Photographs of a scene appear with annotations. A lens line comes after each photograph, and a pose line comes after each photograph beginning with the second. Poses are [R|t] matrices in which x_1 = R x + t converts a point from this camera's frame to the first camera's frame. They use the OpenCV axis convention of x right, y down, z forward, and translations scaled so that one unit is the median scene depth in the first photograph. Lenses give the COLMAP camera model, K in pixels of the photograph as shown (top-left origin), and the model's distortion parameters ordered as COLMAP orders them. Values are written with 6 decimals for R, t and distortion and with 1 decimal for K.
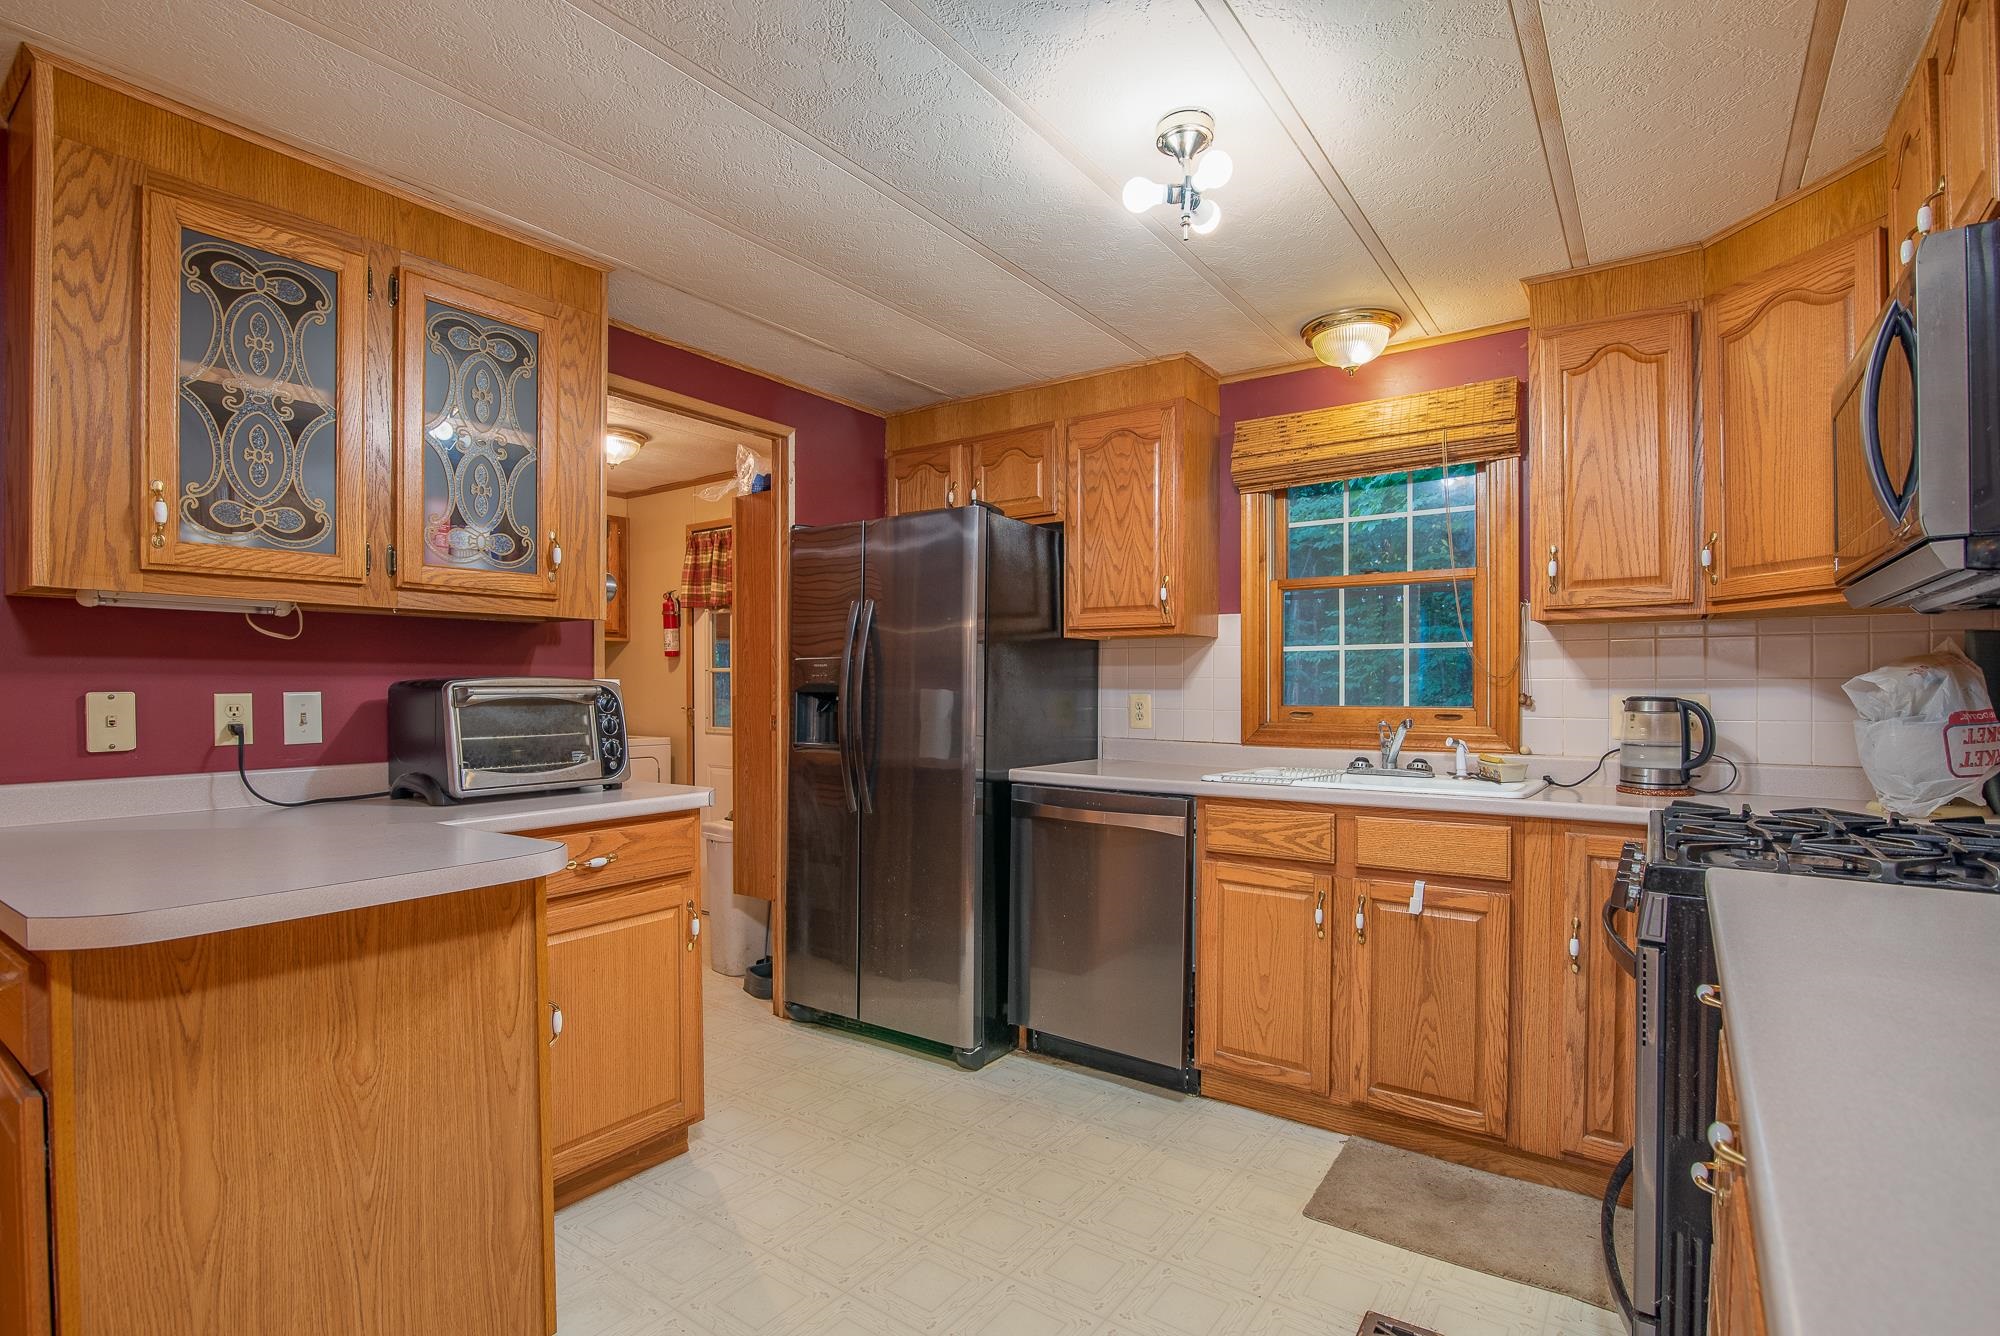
lens RADIAL K [[936.3, 0, 992.4], [0, 936.3, 682.6], [0, 0, 1]] dist [-0.002072, -0.000213]
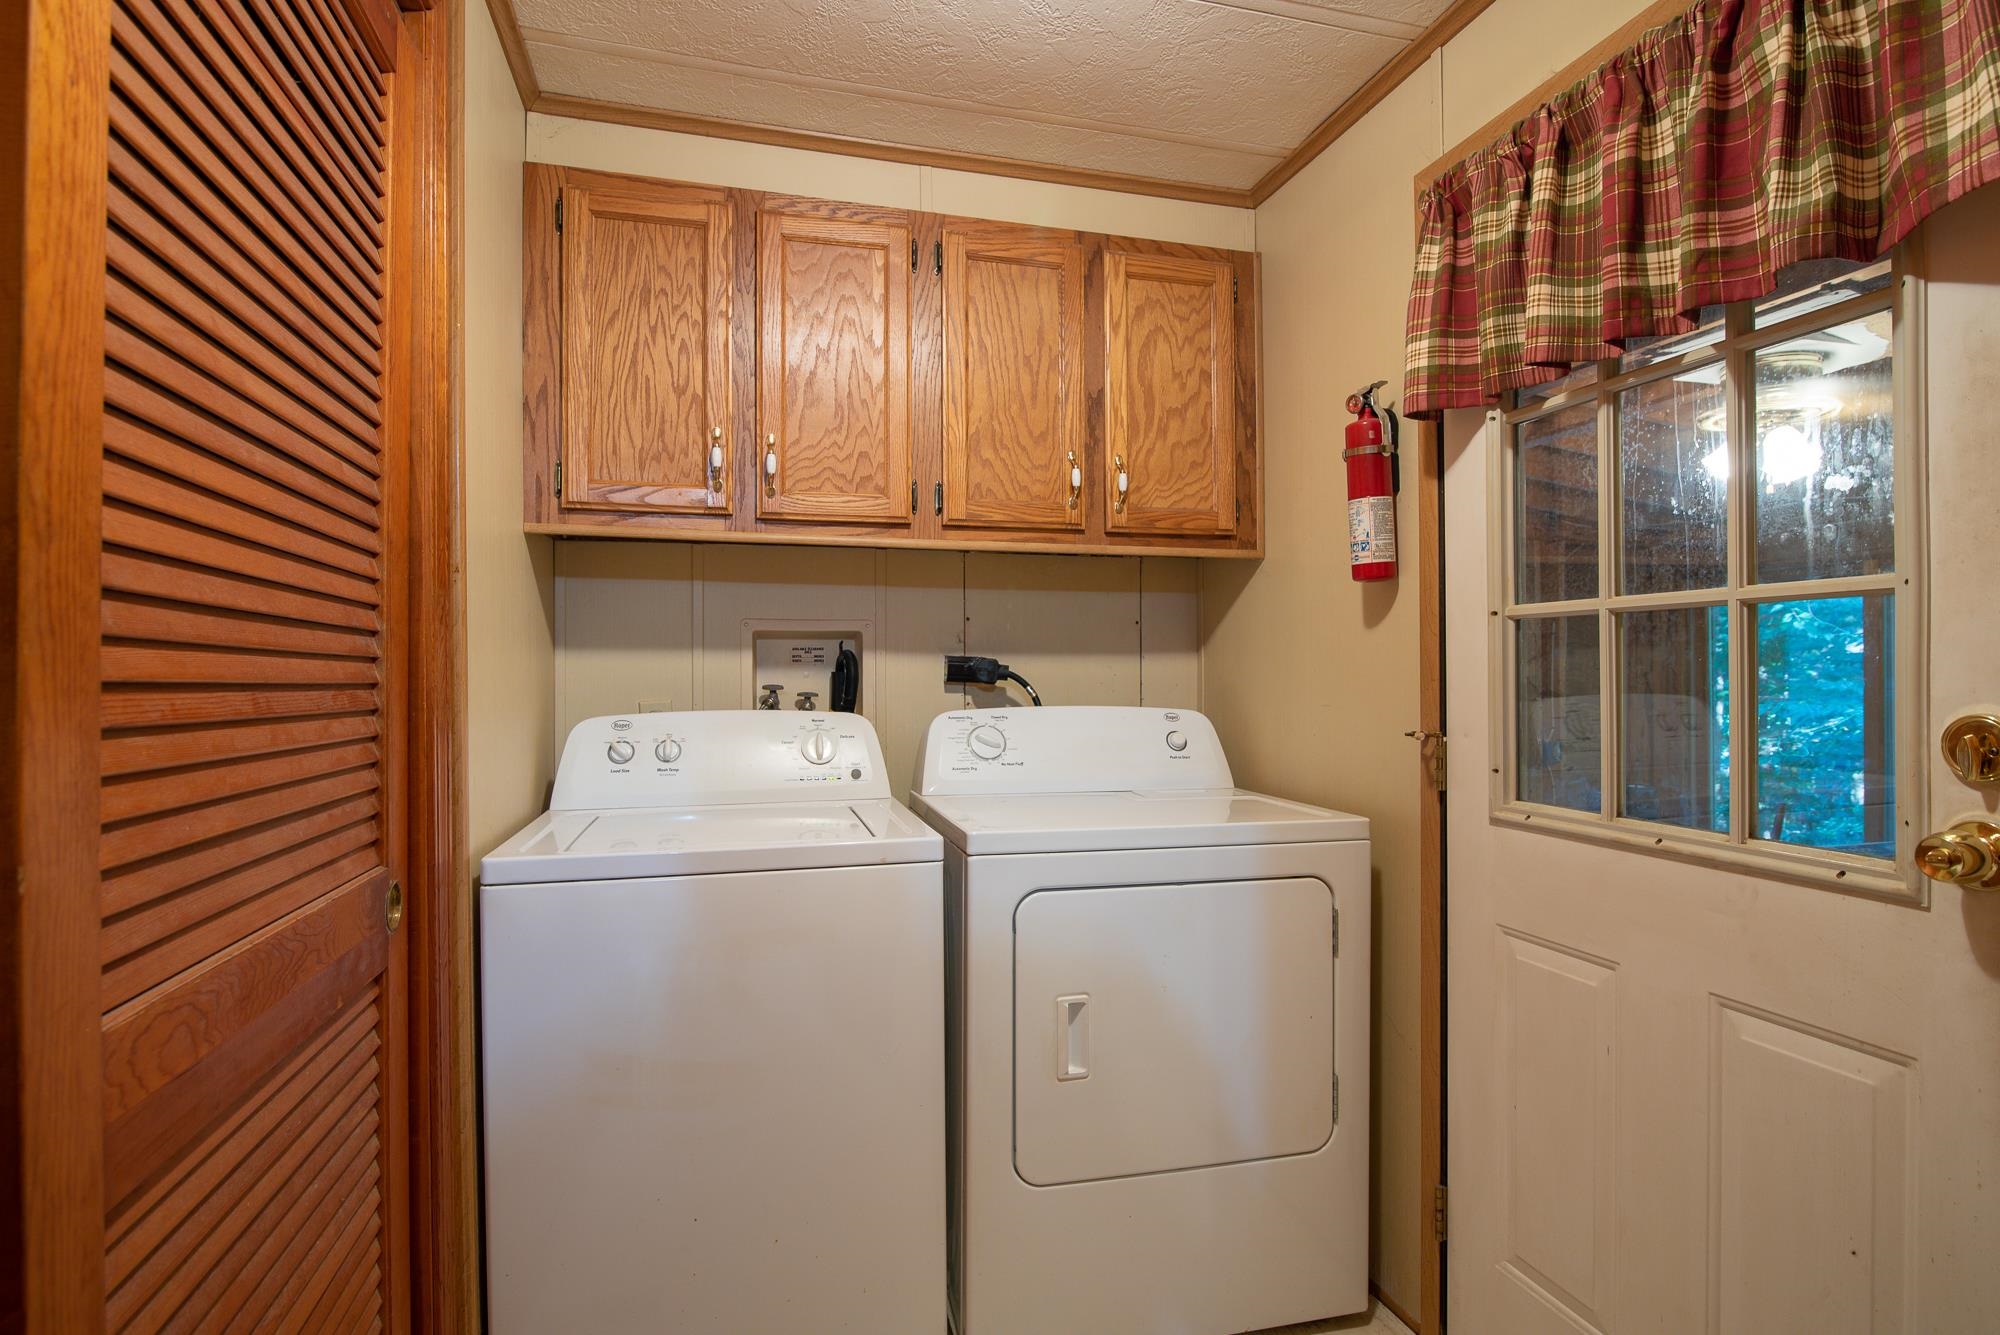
lens RADIAL K [[959.0, 0, 990.1], [0, 959.0, 662.6], [0, 0, 1]] dist [-0.015008, 0.000628]
pose [[0.778735, -0.004429, -0.627337, -0.482496], [0.004102, 0.999990, -0.001968, 0.005169], [0.627340, -0.001040, 0.778745, 1.328870]]
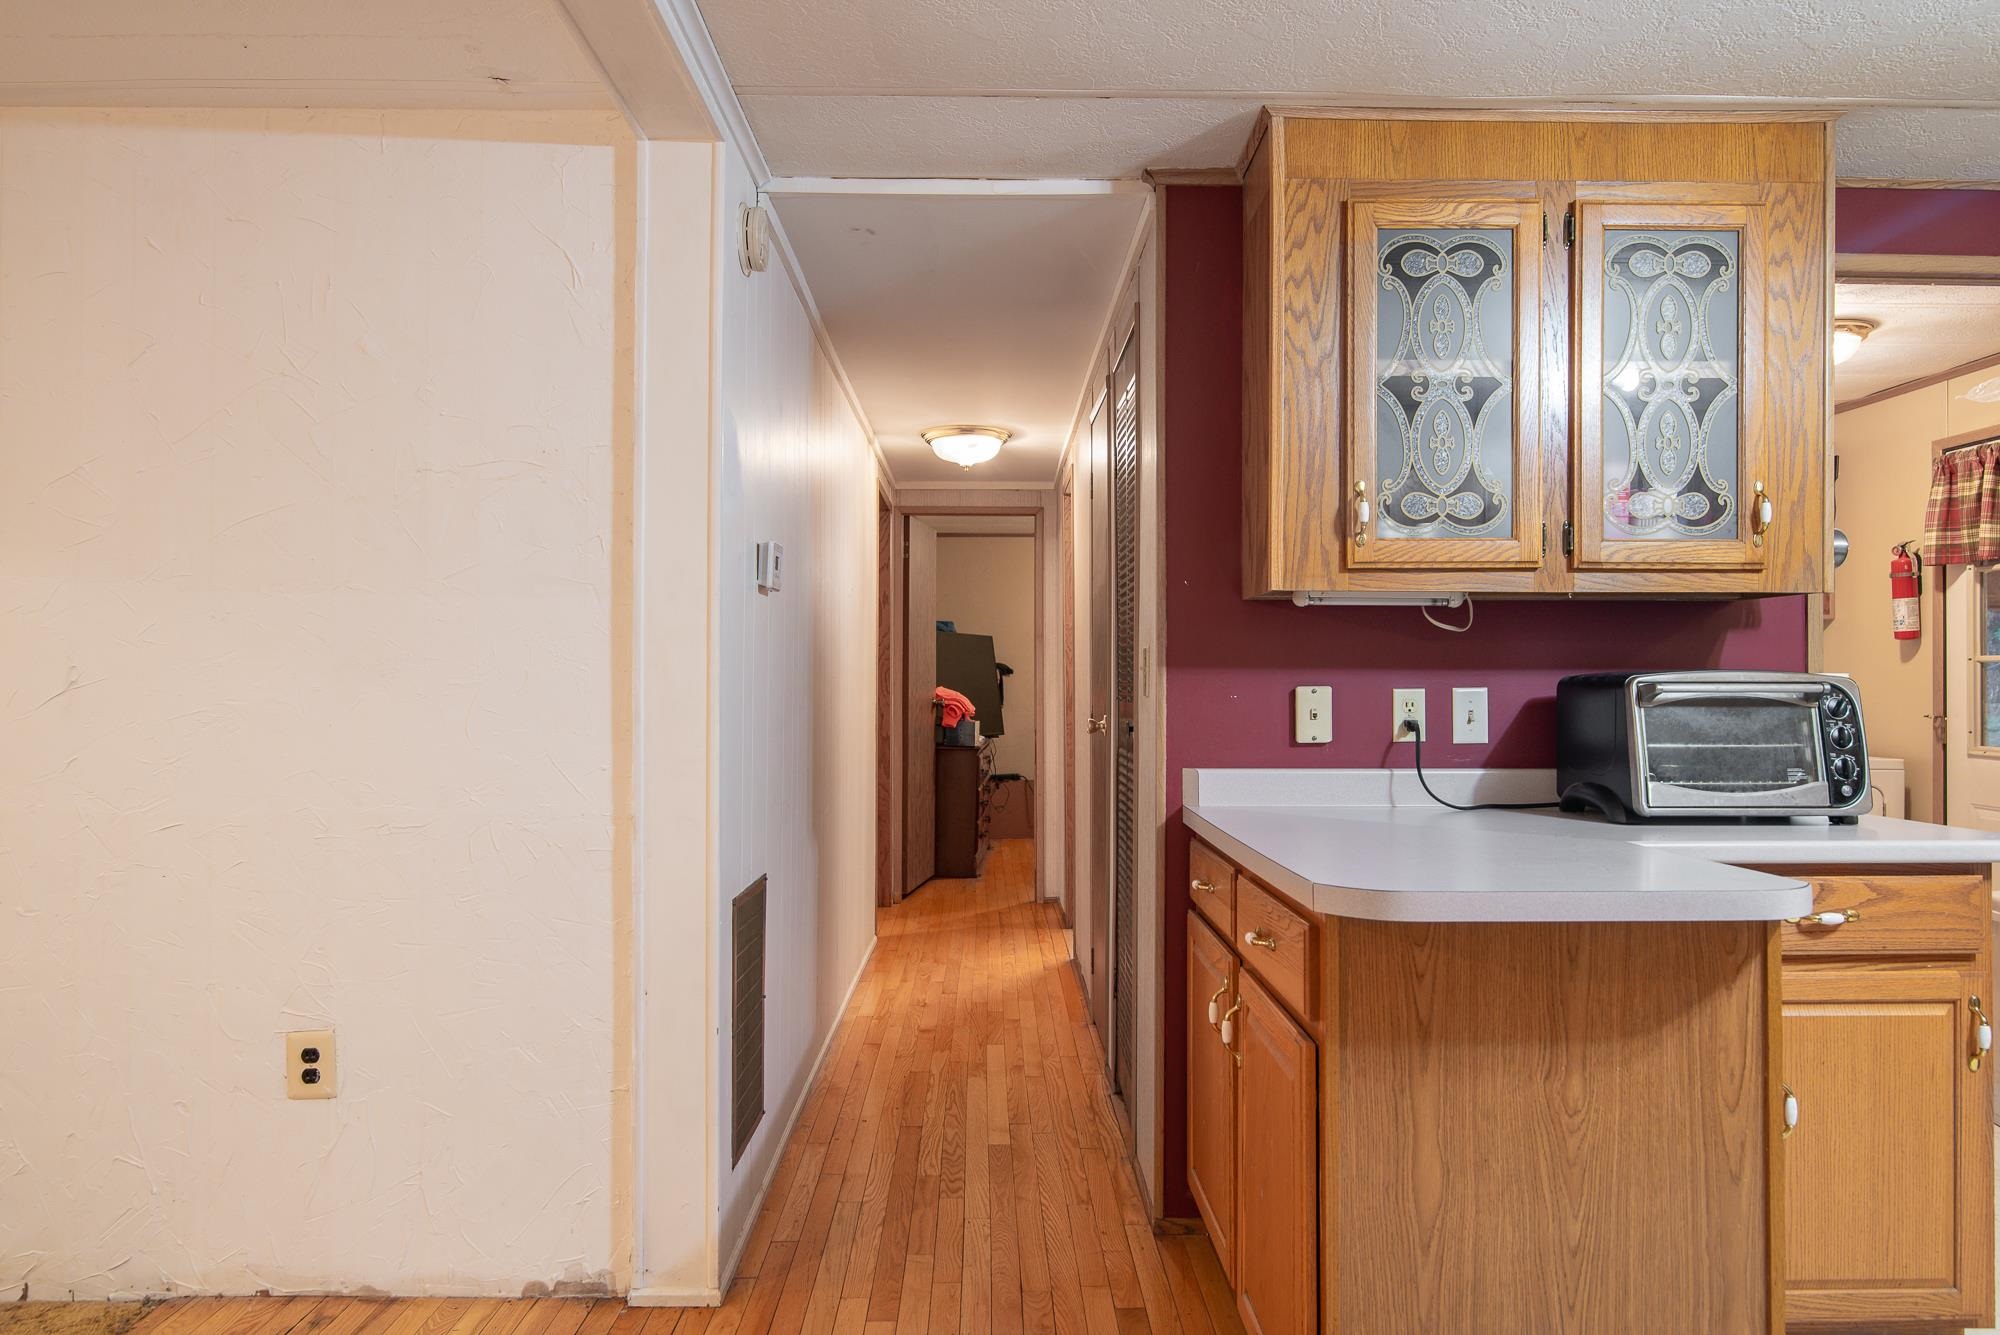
lens RADIAL K [[1259.7, 0, 1008.7], [0, 1259.7, 675.7], [0, 0, 1]] dist [-0.004240, -0.000278]
pose [[0.600051, -0.000995, -0.799961, -0.013260], [-0.000616, 0.999998, -0.001706, 0.000519], [0.799962, 0.001516, 0.600049, -0.125890]]
